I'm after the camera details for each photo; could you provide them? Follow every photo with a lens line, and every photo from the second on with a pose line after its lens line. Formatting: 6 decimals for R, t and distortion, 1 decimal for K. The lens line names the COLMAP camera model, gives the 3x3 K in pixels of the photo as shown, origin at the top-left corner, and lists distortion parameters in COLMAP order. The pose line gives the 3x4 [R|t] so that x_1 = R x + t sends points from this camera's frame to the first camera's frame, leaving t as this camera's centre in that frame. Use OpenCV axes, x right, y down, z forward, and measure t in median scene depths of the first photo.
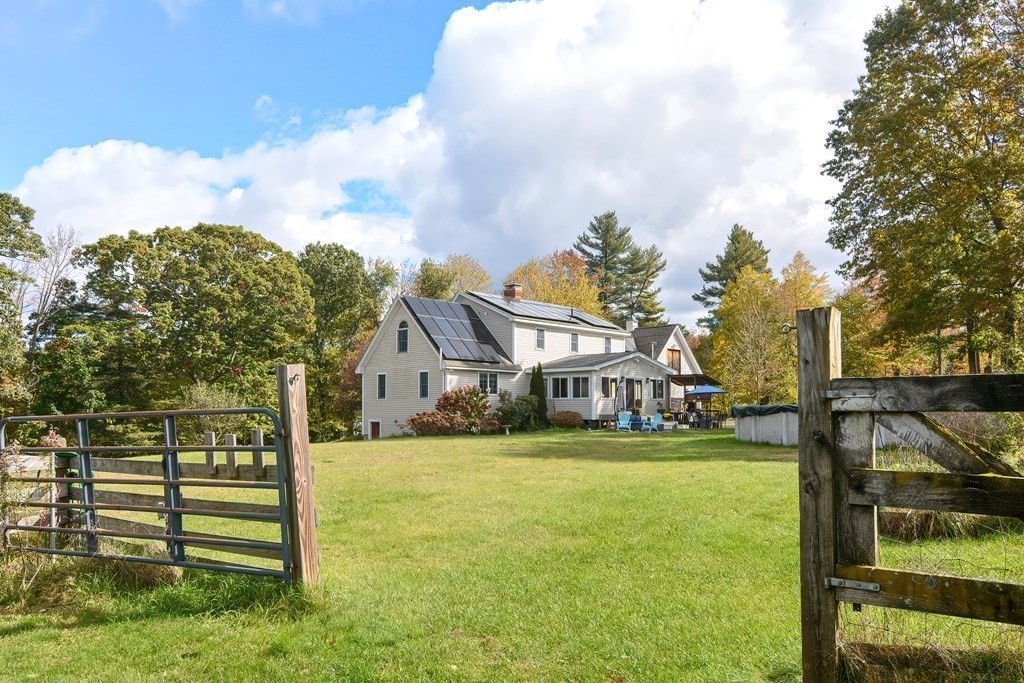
lens RADIAL K [[693.4, 0, 512.0], [0, 693.4, 341.5], [0, 0, 1]] dist [0.000537, 0.000204]
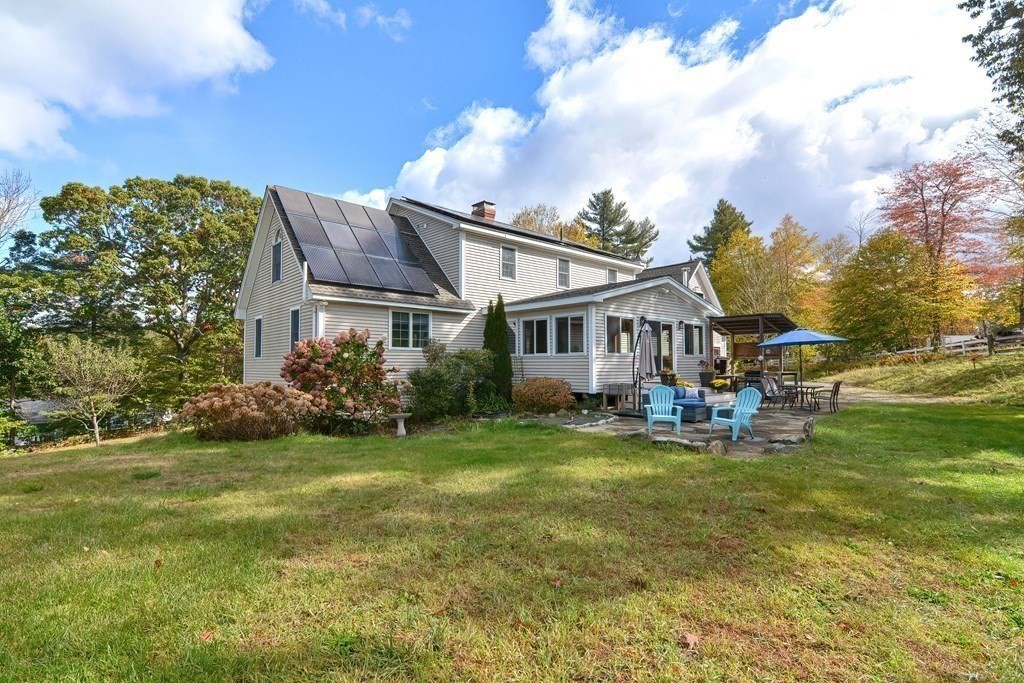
lens RADIAL K [[474.1, 0, 512.0], [0, 474.1, 341.5], [0, 0, 1]] dist [0.001176, -0.000154]
pose [[0.998702, -0.006213, -0.050557, 0.067681], [0.008712, 0.998742, 0.049376, 0.048651], [0.050186, -0.049753, 0.997500, 0.577216]]
